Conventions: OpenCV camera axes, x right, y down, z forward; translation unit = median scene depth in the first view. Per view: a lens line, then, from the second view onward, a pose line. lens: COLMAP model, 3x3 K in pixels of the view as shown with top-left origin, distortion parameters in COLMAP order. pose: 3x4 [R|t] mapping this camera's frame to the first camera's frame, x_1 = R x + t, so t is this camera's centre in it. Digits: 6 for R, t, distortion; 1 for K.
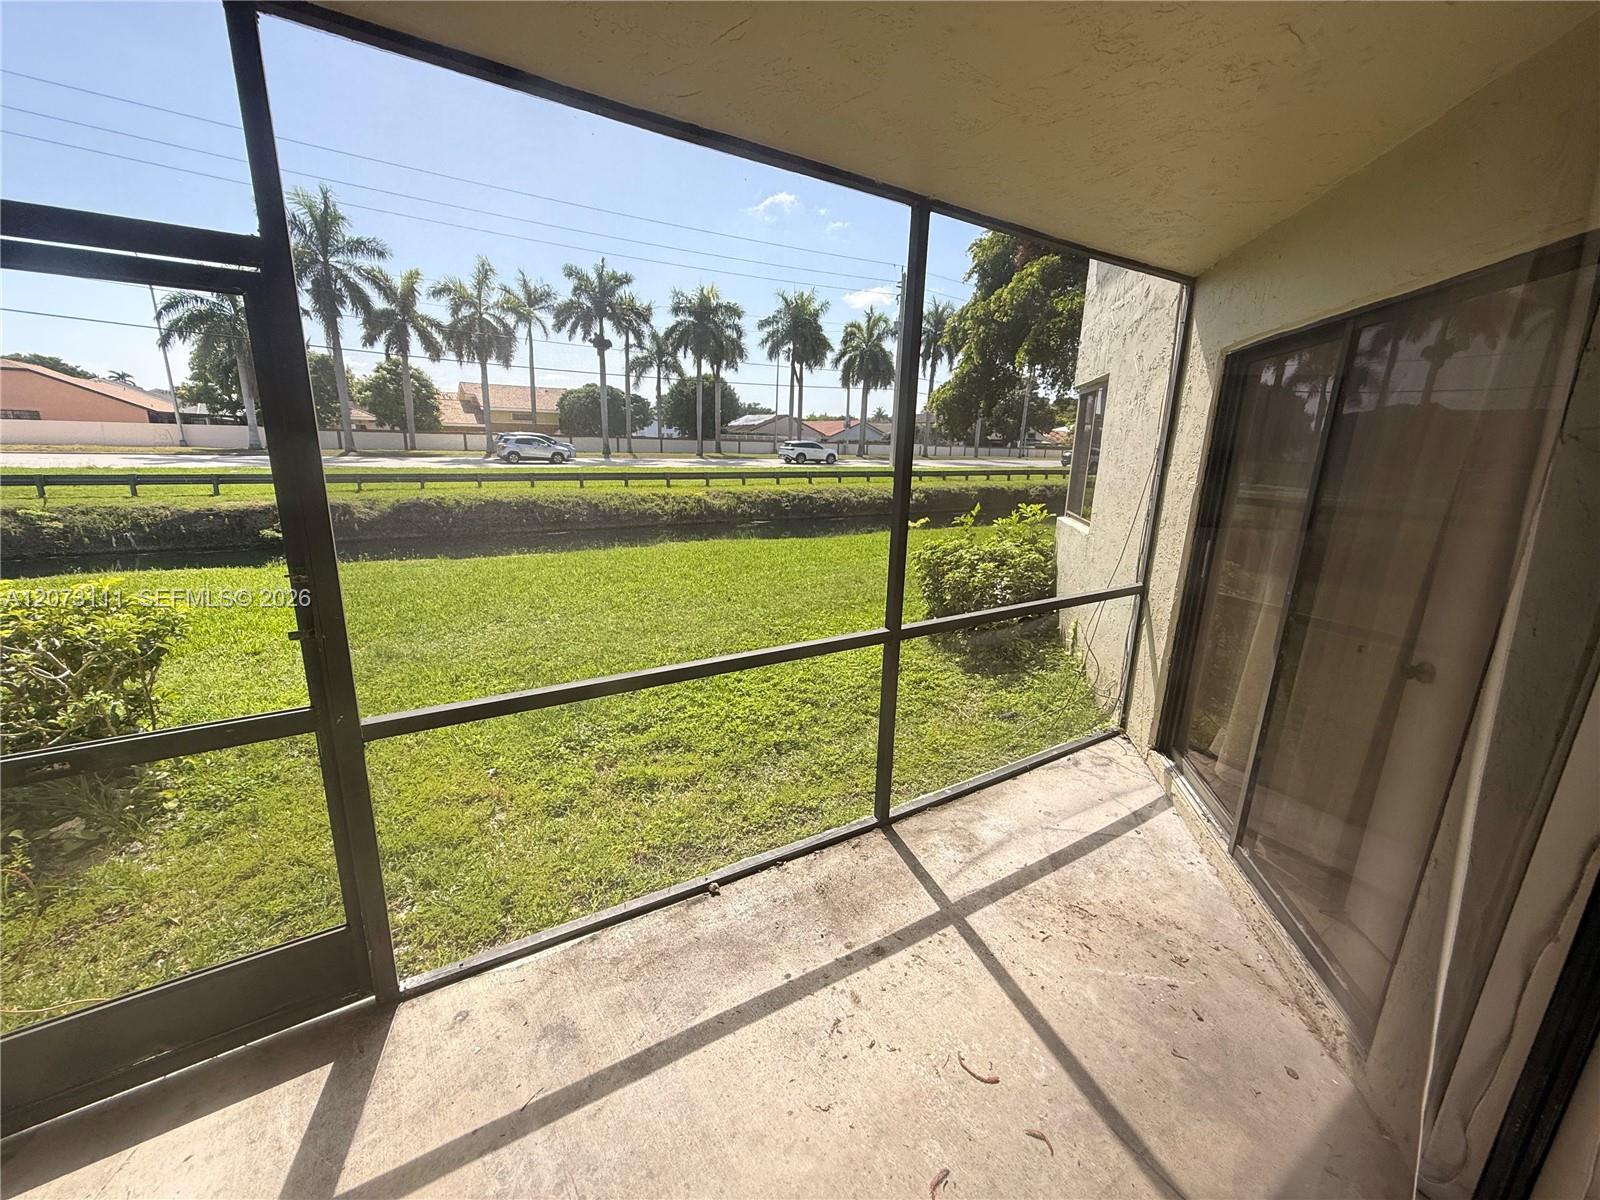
lens RADIAL K [[632.7, 0, 793.6], [0, 632.7, 597.9], [0, 0, 1]] dist [-0.000475, -0.000041]
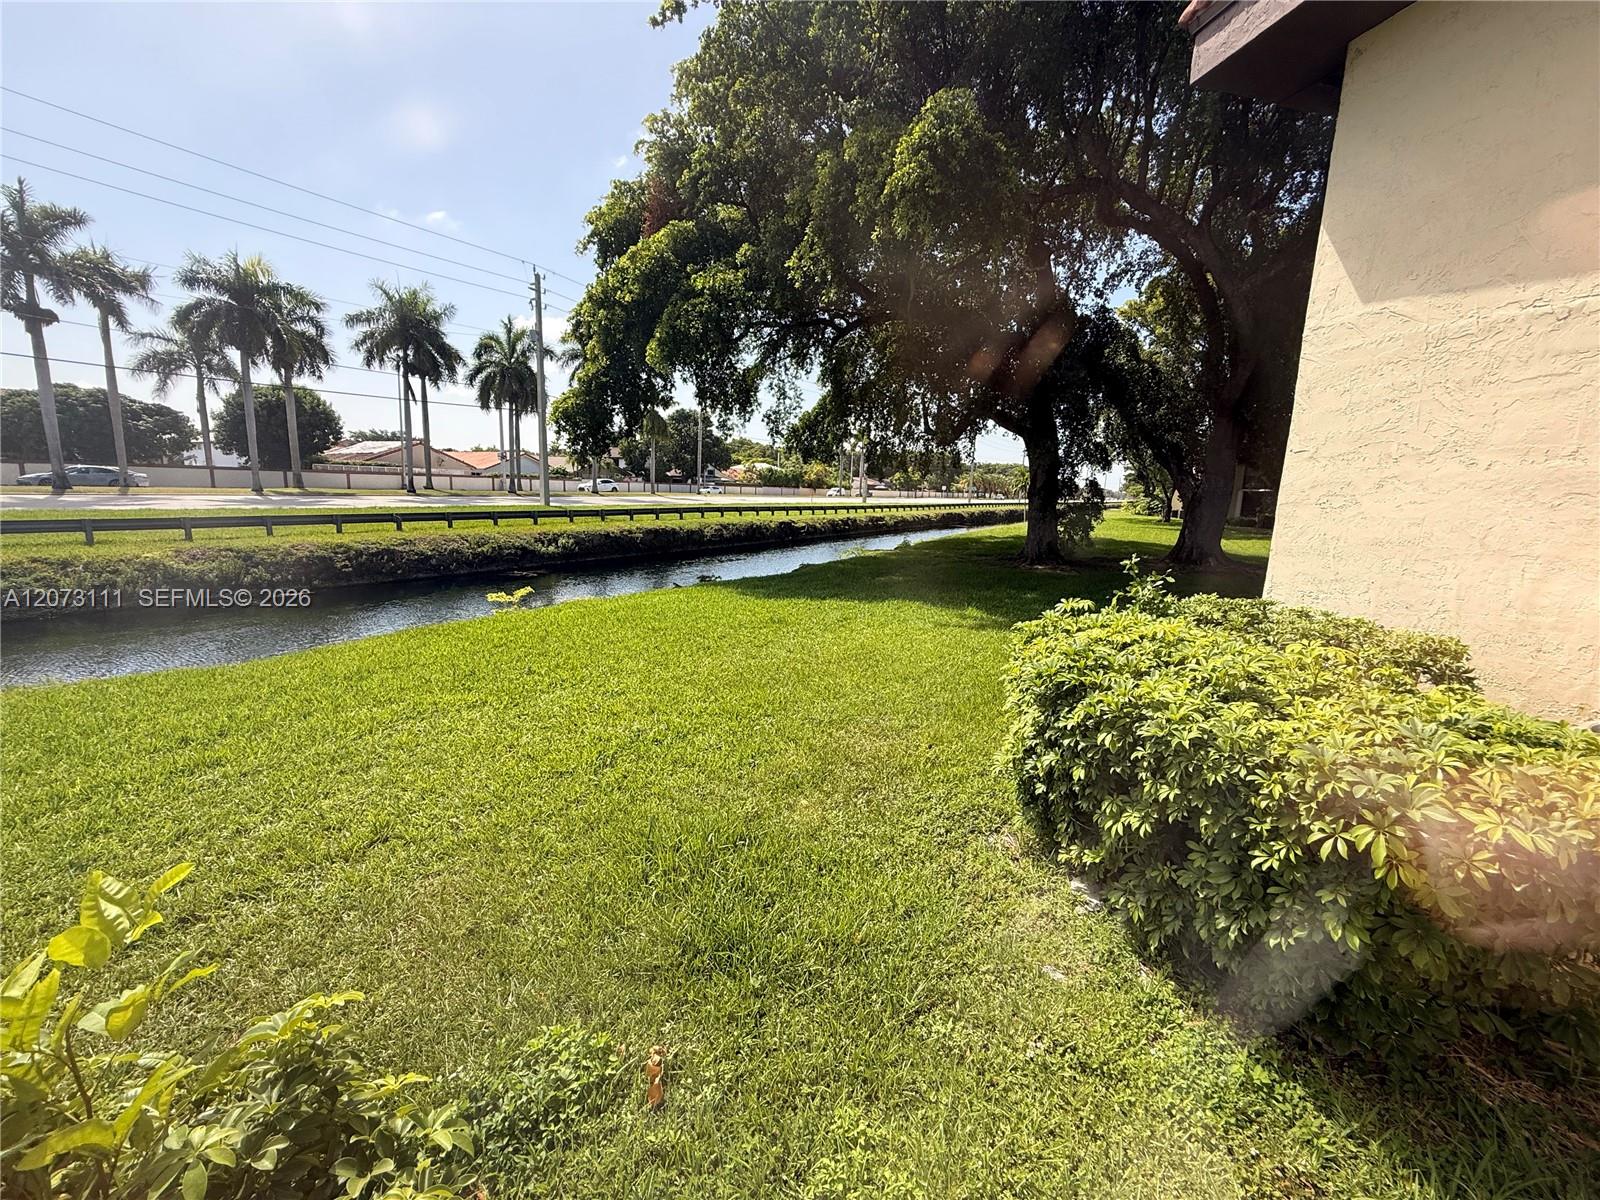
lens RADIAL K [[640.3, 0, 799.5], [0, 640.3, 593.9], [0, 0, 1]] dist [-0.001200, -0.000123]
pose [[0.887490, -0.072342, 0.455112, 0.051176], [0.101559, 0.994023, -0.040039, -0.021424], [-0.449496, 0.081755, 0.889533, 0.101973]]
